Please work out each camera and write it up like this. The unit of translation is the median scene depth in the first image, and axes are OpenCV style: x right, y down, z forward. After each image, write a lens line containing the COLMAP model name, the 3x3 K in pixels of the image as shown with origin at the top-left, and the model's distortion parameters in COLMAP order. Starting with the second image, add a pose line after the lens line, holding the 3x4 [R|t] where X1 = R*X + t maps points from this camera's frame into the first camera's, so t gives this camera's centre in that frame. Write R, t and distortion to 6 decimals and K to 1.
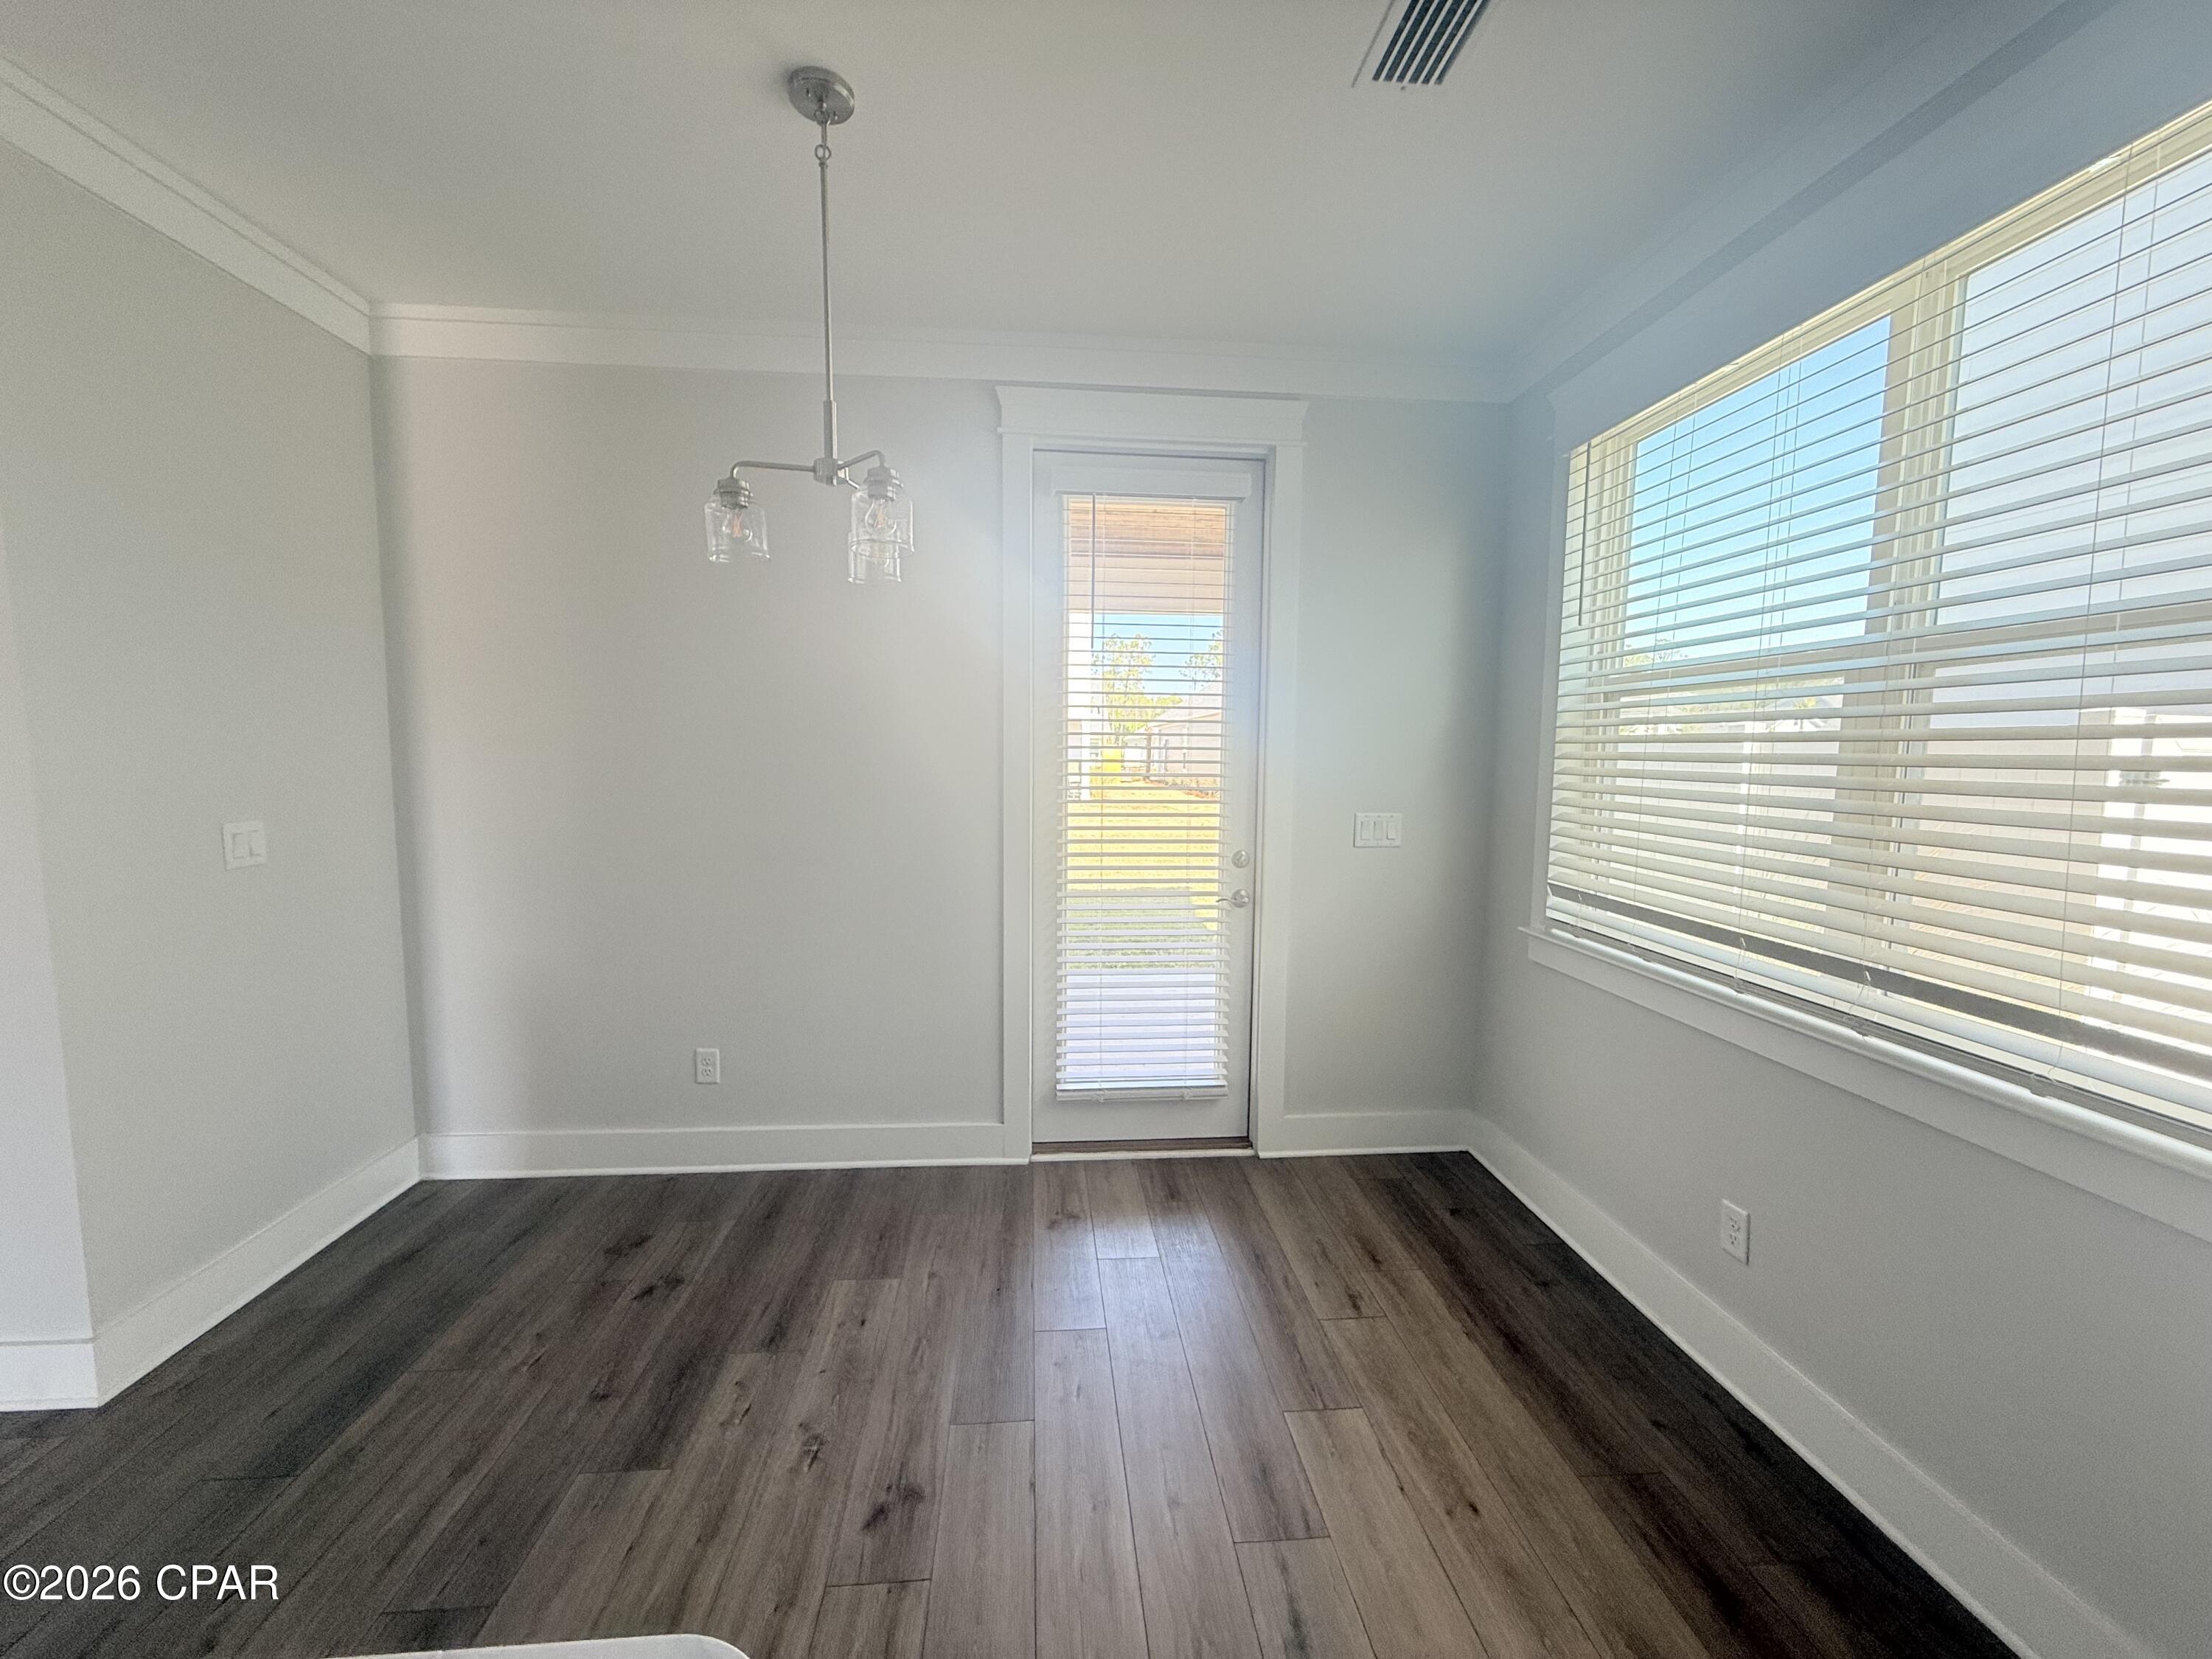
lens RADIAL K [[882.0, 0, 1106.0], [0, 882.0, 829.5], [0, 0, 1]] dist [-0.002608, 0.000063]
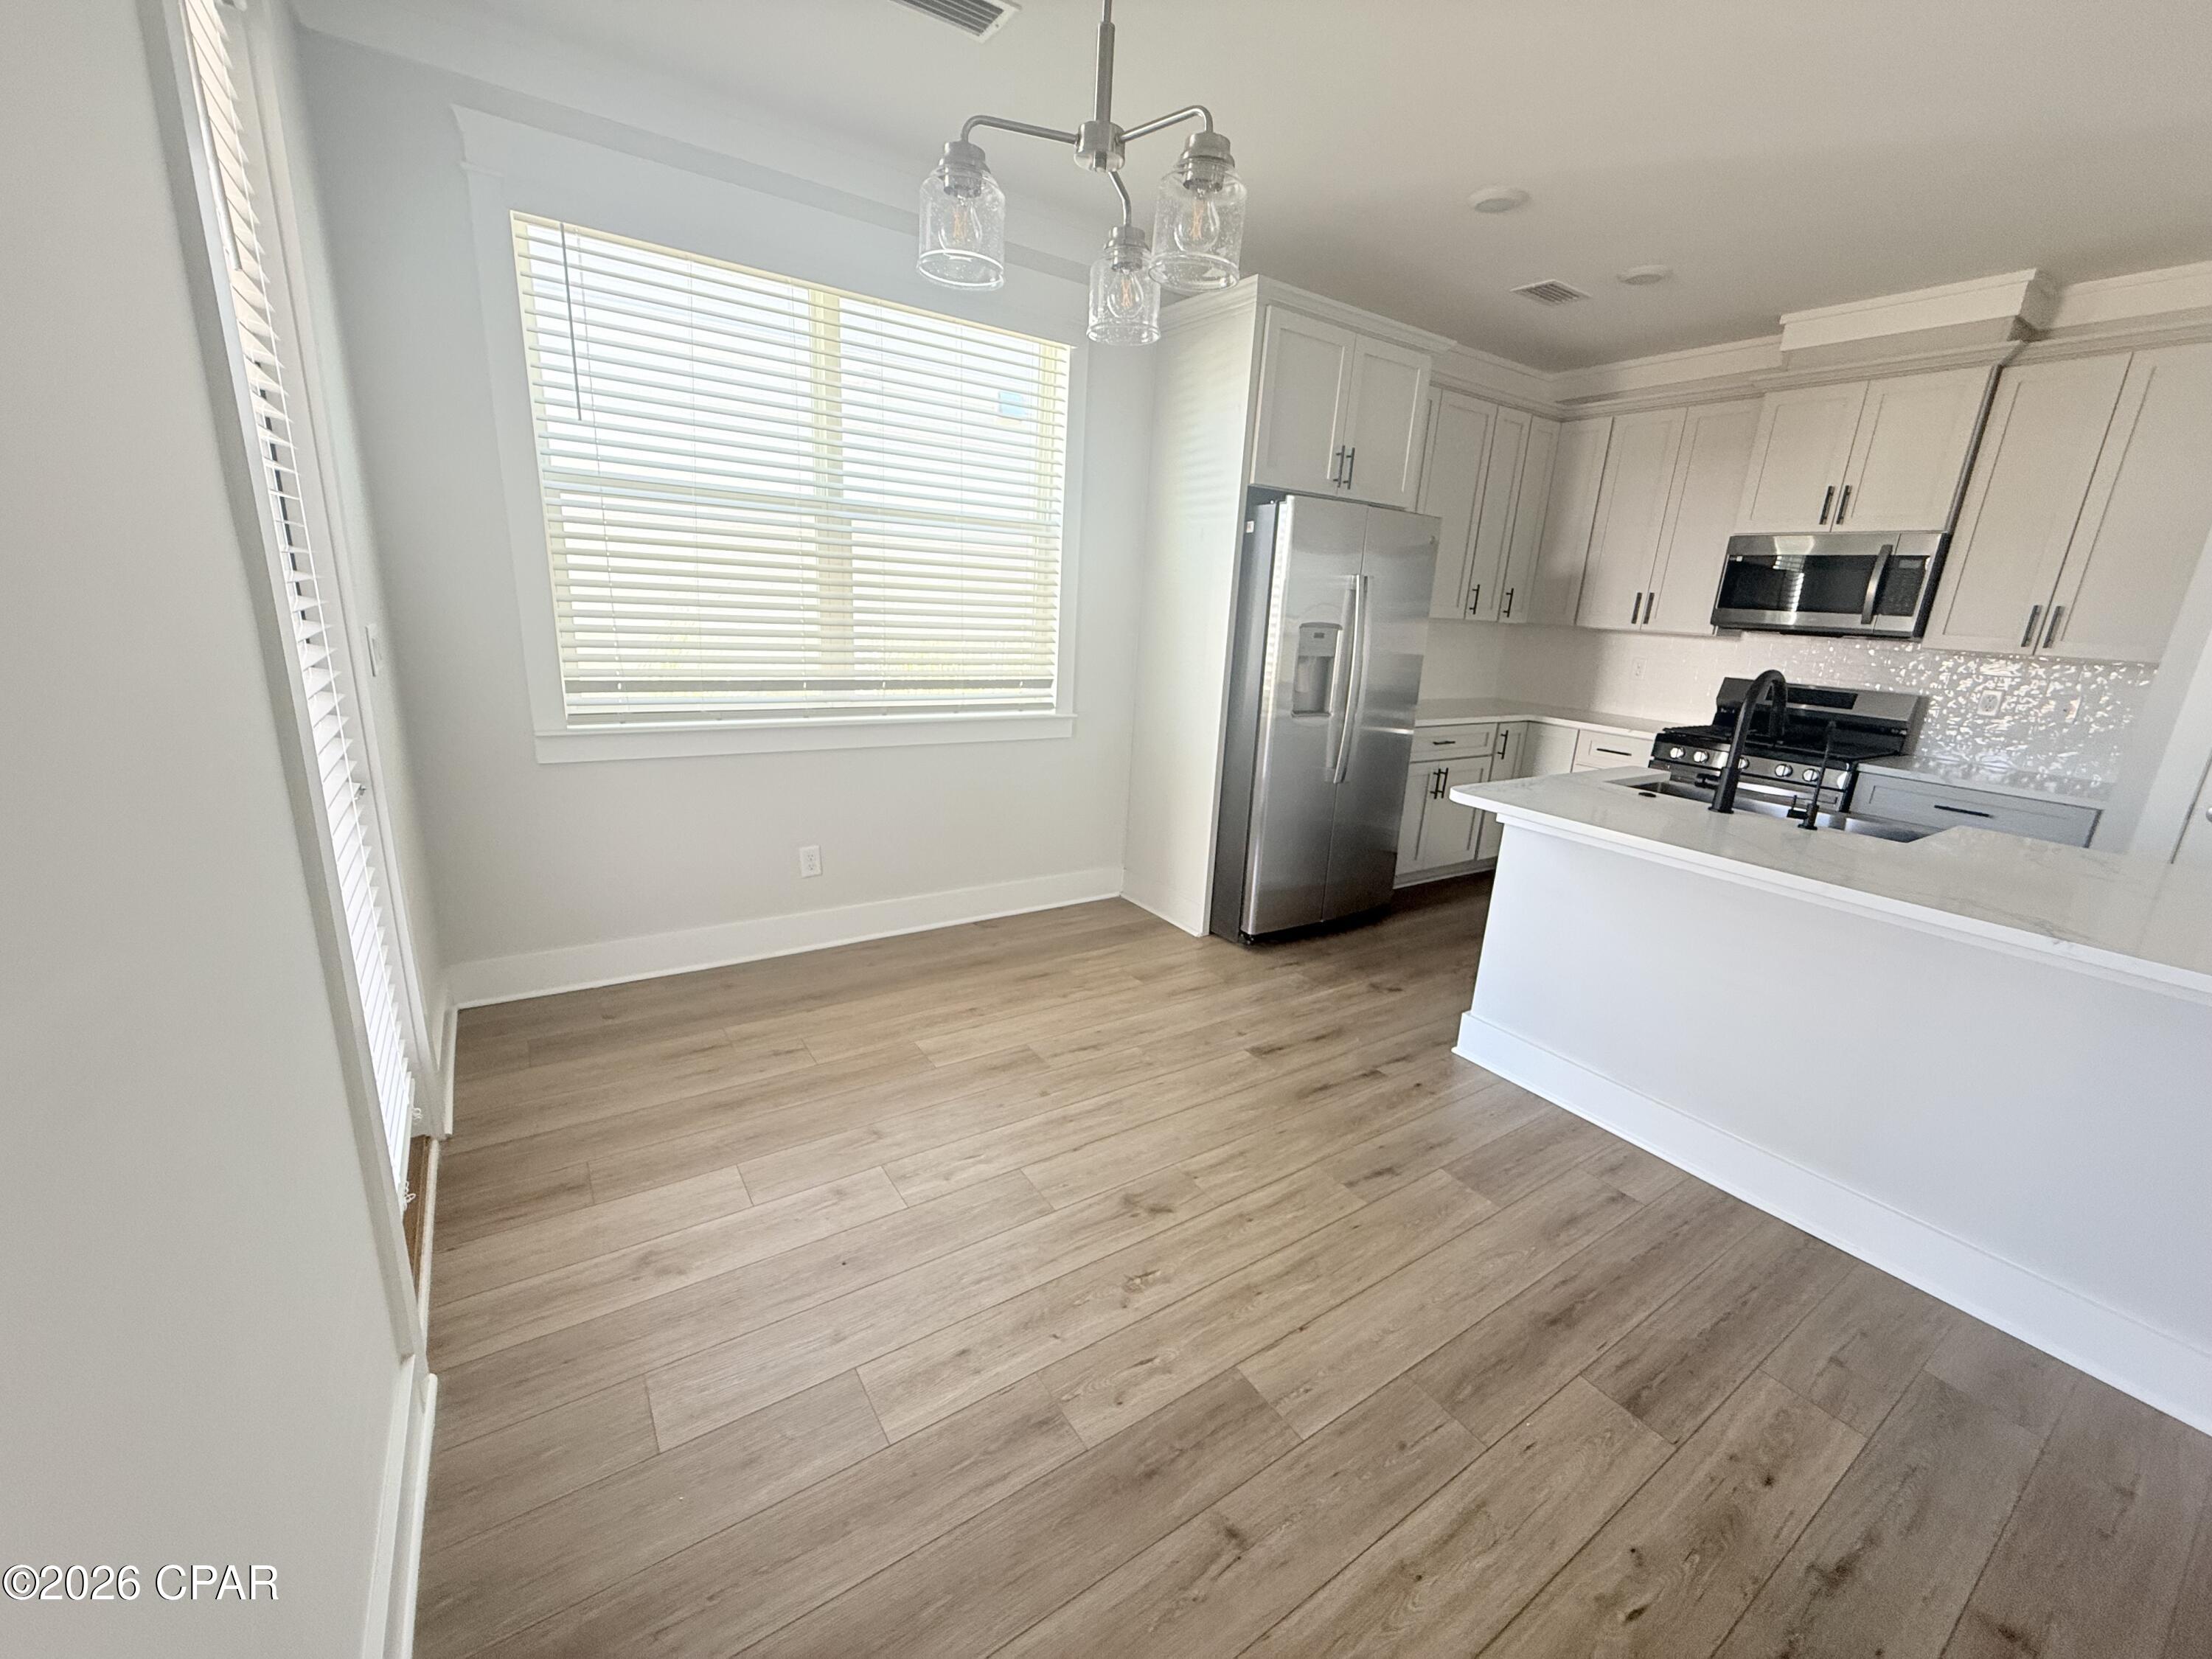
lens RADIAL K [[882.0, 0, 1106.0], [0, 882.0, 829.5], [0, 0, 1]] dist [-0.002608, 0.000063]
pose [[-0.486869, -0.265162, 0.832255, -1.017623], [0.015052, 0.950120, 0.311521, -0.121916], [-0.873345, 0.164197, -0.458593, 1.399518]]
